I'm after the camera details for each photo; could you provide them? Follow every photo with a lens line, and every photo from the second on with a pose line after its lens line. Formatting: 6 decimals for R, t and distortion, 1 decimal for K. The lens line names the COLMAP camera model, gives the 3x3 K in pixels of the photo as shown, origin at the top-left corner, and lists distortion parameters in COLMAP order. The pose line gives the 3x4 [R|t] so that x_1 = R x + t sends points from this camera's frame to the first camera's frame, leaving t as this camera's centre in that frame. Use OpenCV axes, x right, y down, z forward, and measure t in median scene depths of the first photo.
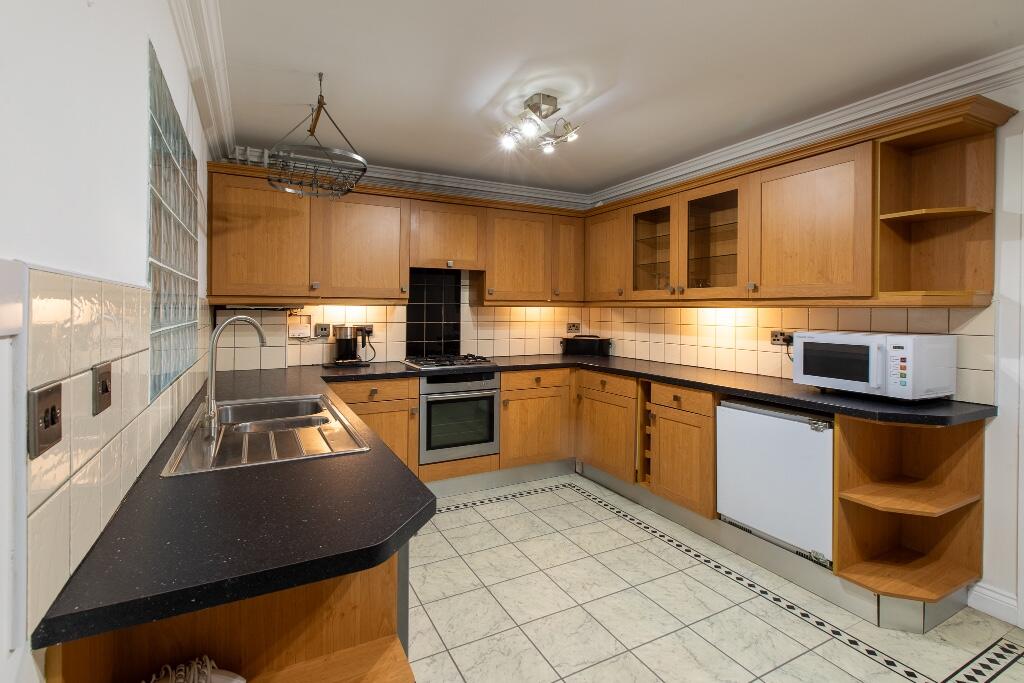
lens RADIAL K [[473.3, 0, 509.7], [0, 473.3, 308.7], [0, 0, 1]] dist [0.000356, 0.000311]
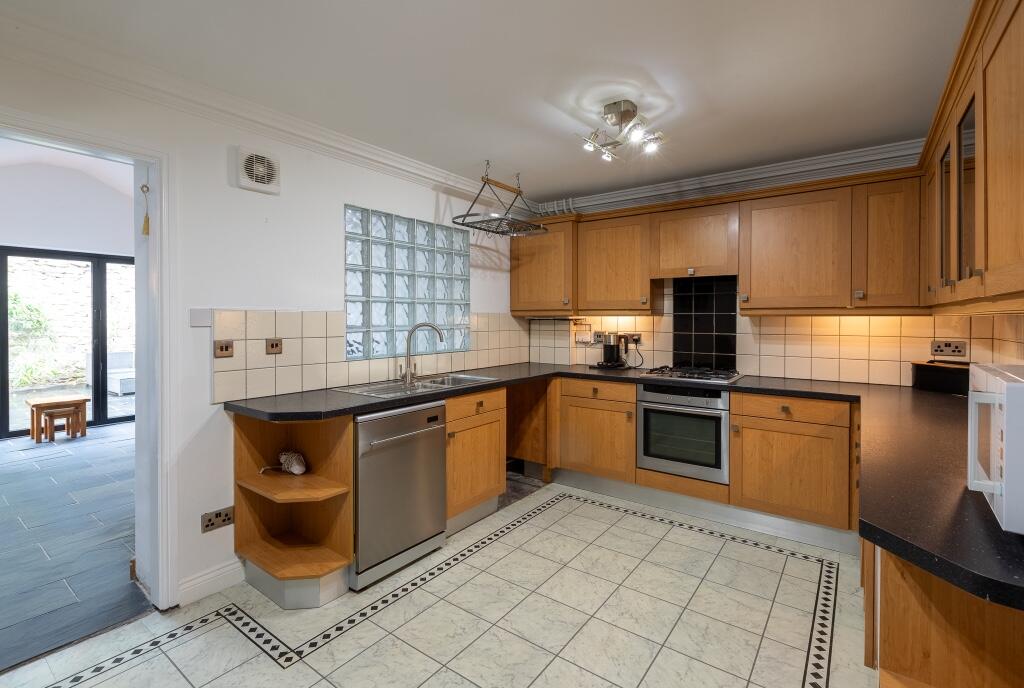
lens RADIAL K [[481.3, 0, 487.5], [0, 481.3, 318.2], [0, 0, 1]] dist [0.001958, 0.000156]
pose [[0.419871, -0.003290, -0.907578, 0.599670], [0.001893, 0.999994, -0.002749, 0.000754], [0.907582, -0.000564, 0.419875, 0.229918]]
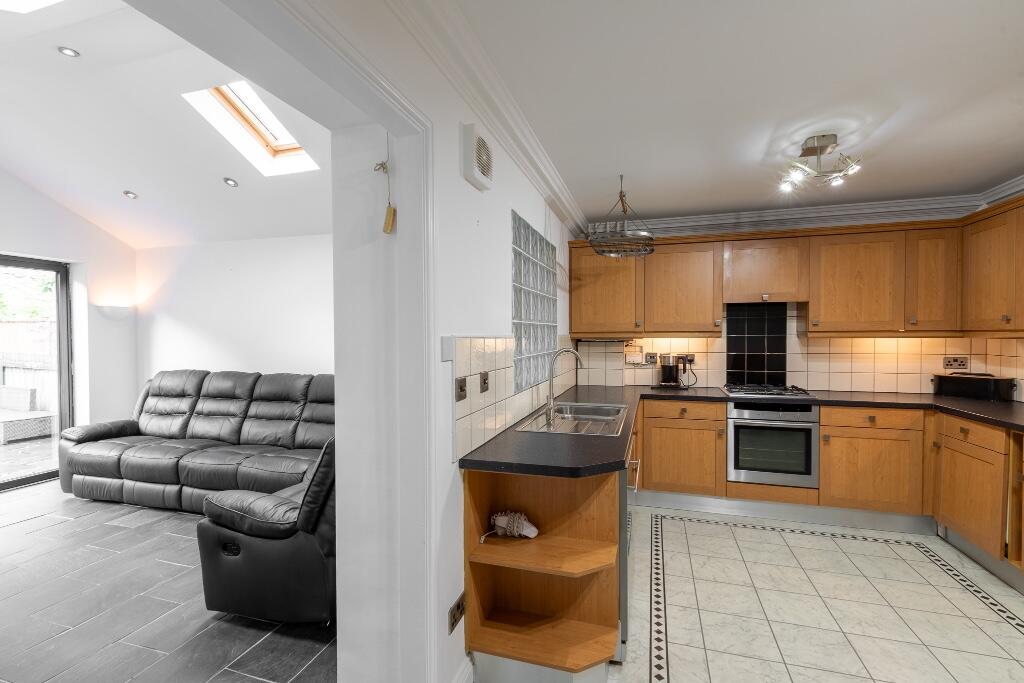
lens RADIAL K [[478.5, 0, 507.5], [0, 478.5, 339.6], [0, 0, 1]] dist [-0.000390, -0.000682]
pose [[0.705680, -0.000110, -0.708531, 0.226358], [0.007551, 0.999944, 0.007365, -0.014708], [0.708491, -0.010548, 0.705641, -0.149533]]
